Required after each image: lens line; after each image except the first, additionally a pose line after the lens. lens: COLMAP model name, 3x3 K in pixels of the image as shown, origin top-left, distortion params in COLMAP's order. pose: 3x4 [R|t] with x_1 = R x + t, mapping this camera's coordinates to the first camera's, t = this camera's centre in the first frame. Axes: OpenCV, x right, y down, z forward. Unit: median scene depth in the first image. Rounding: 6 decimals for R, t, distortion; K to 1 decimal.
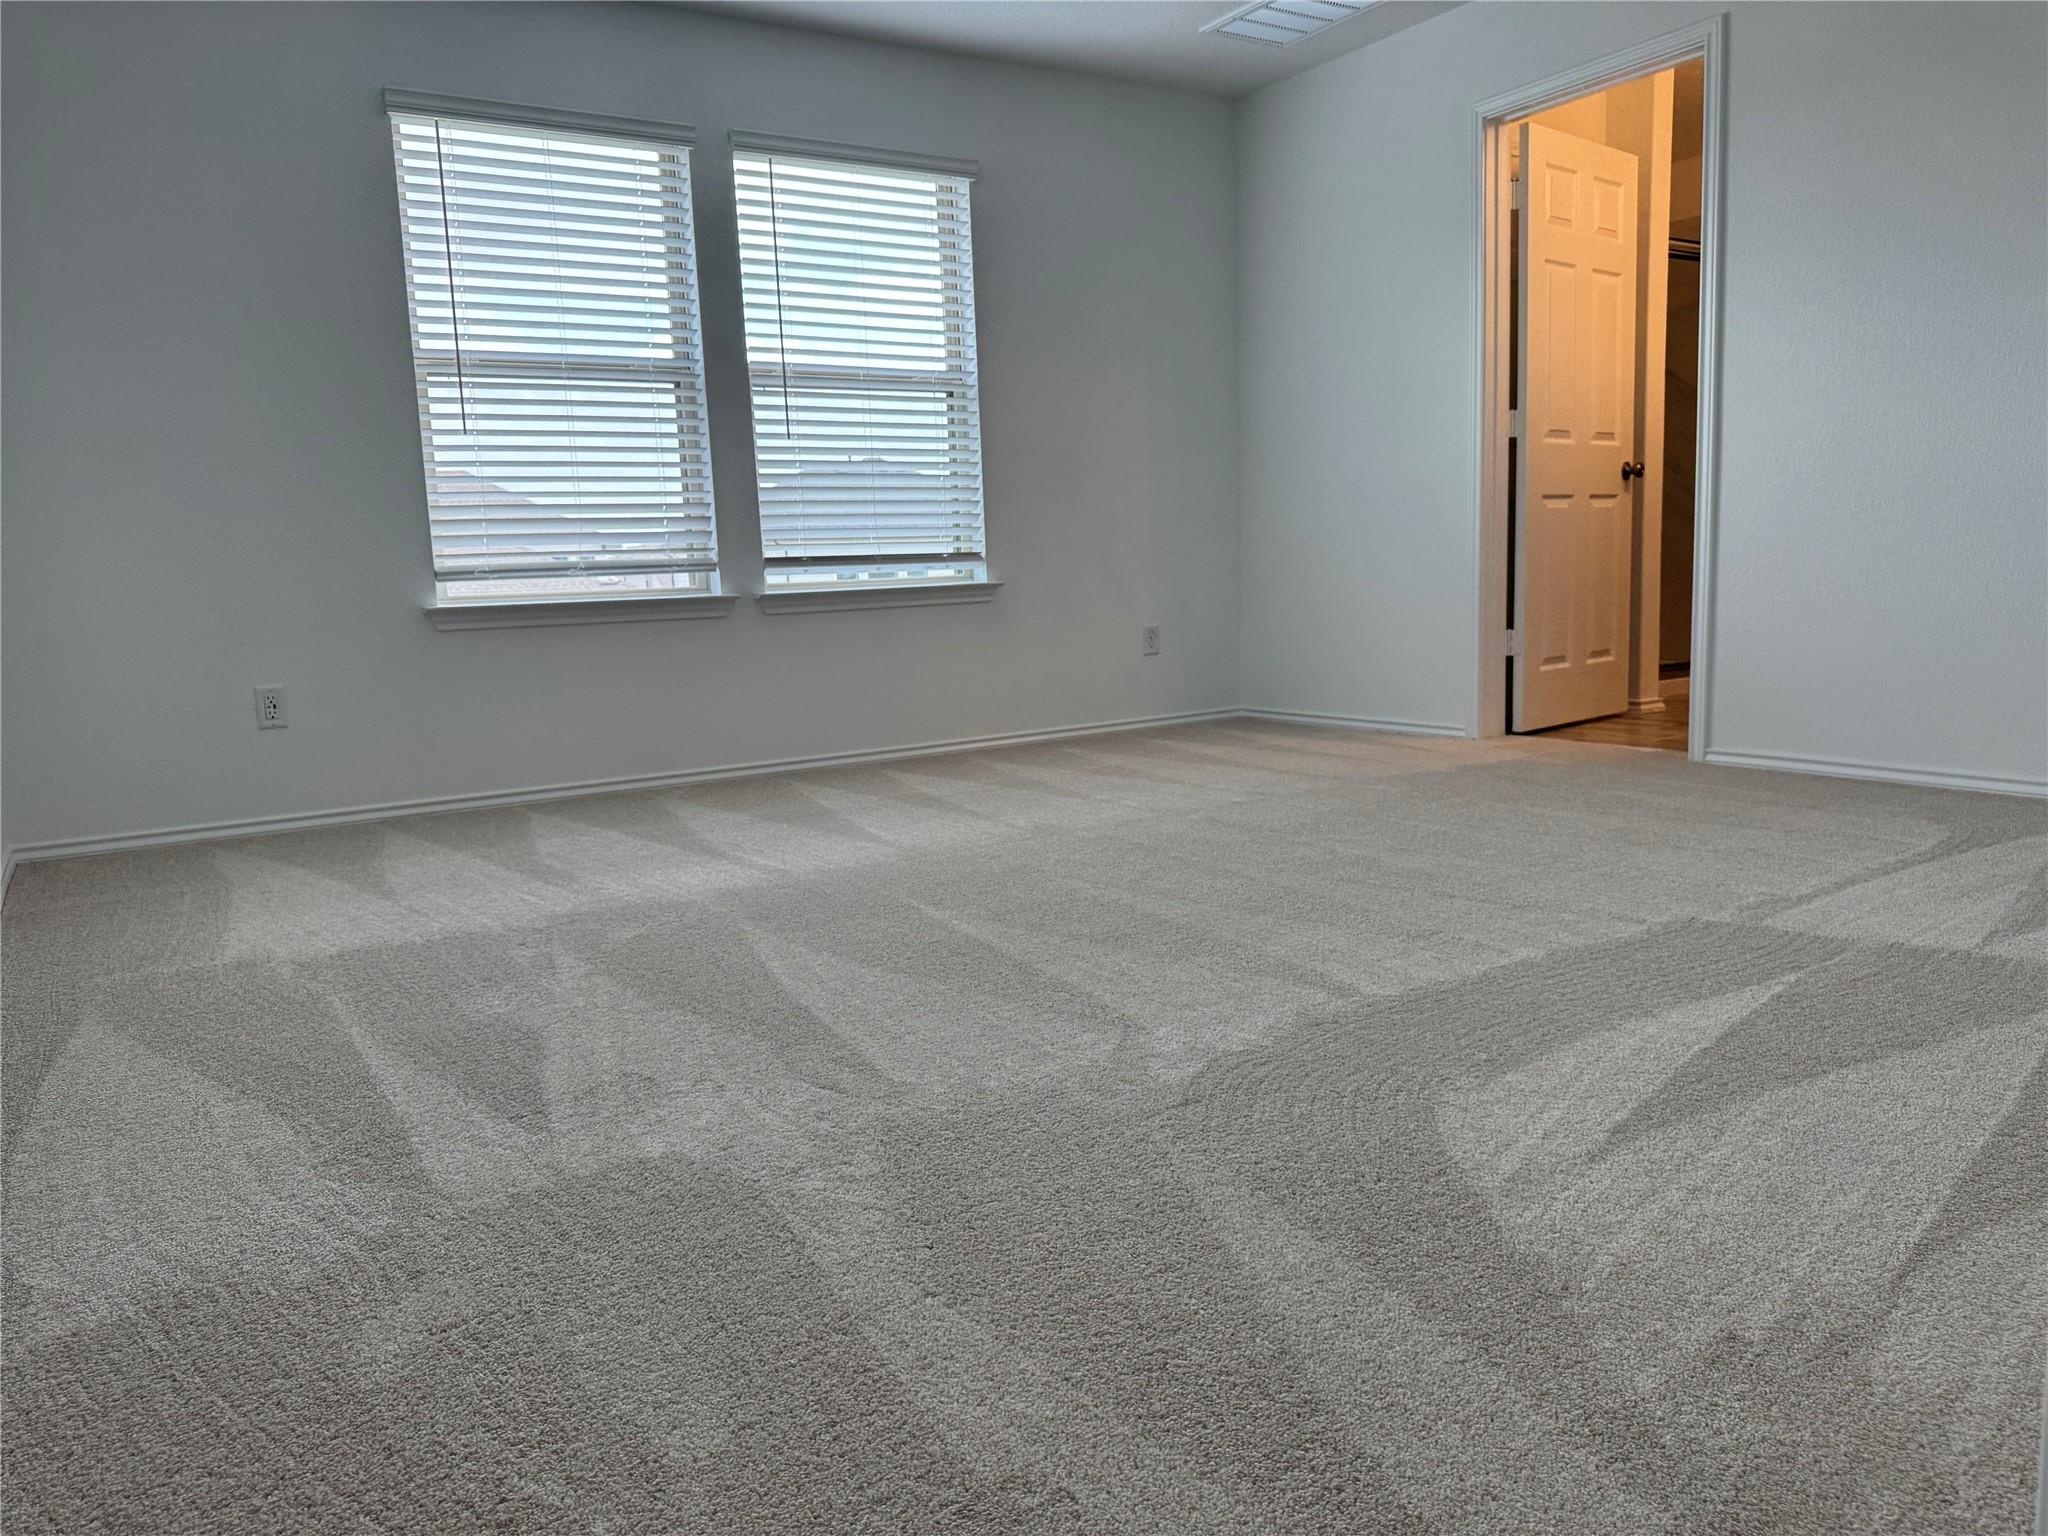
lens RADIAL K [[1455.8, 0, 1024.0], [0, 1455.8, 768.0], [0, 0, 1]] dist [0.003928, -0.009948]
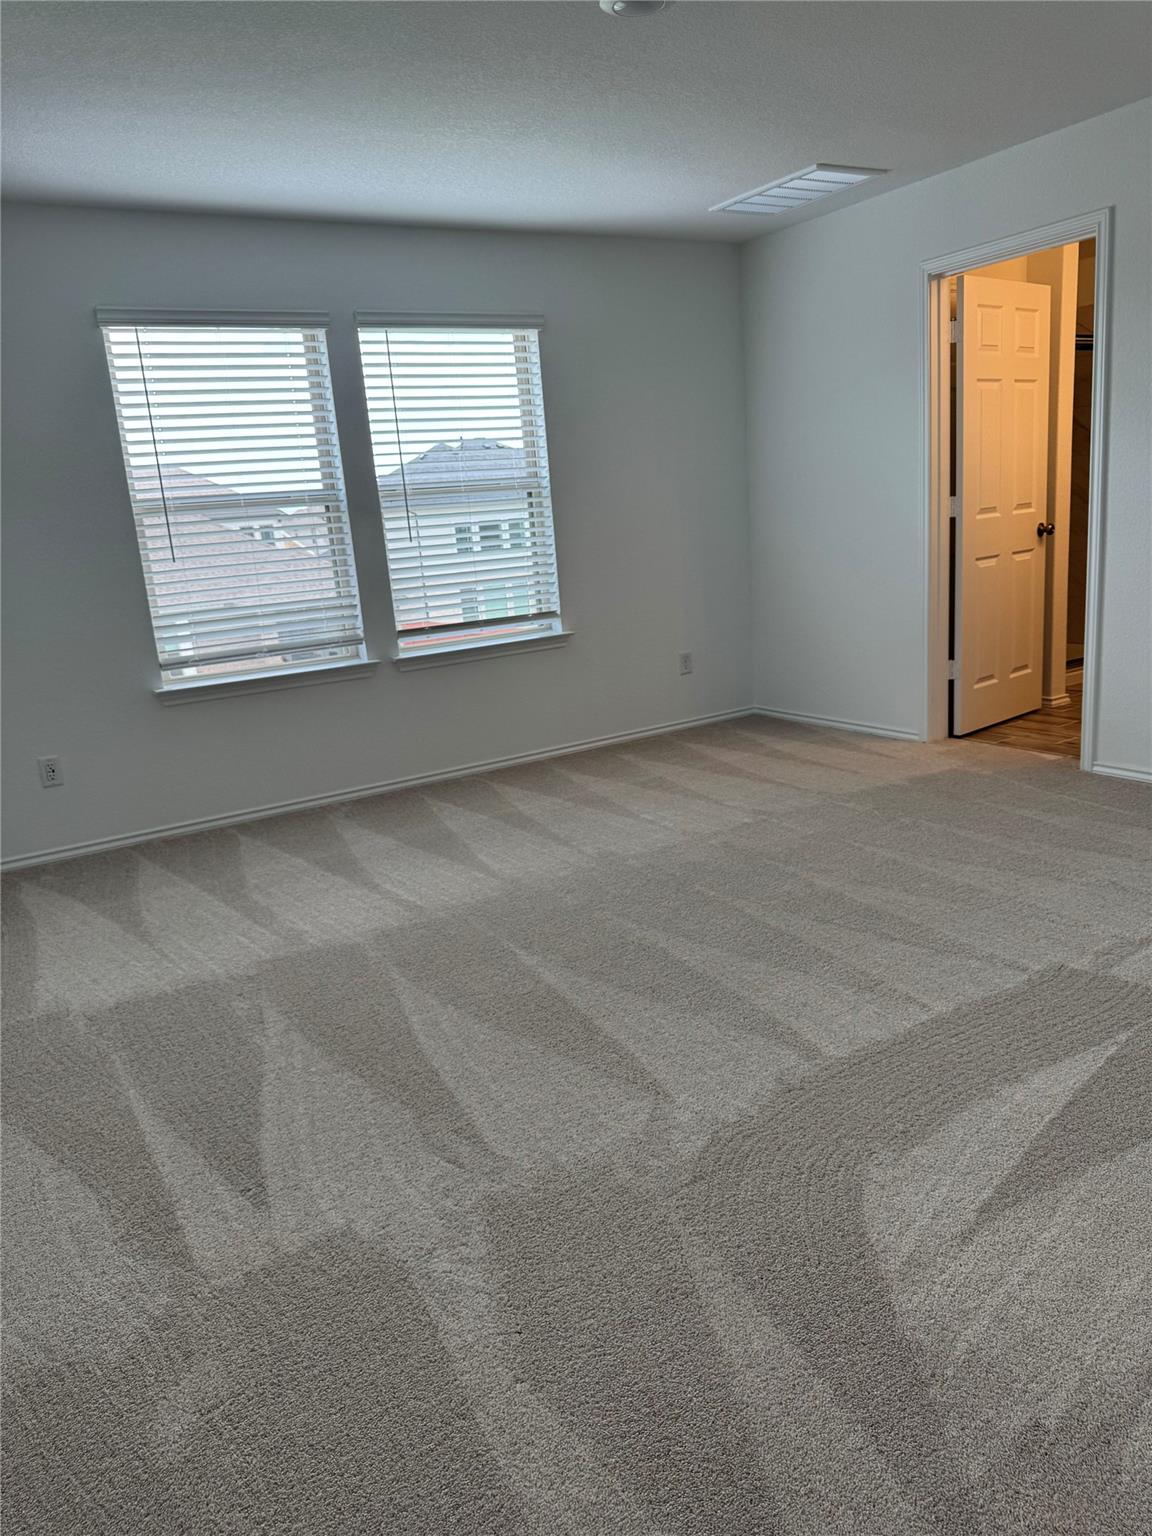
lens RADIAL K [[1091.8, 0, 576.0], [0, 1091.8, 768.0], [0, 0, 1]] dist [0.003928, -0.009948]
pose [[0.999048, -0.032516, -0.029098, 0.019609], [0.035191, 0.994693, 0.096687, -0.153227], [0.025800, -0.097619, 0.994889, -0.033365]]
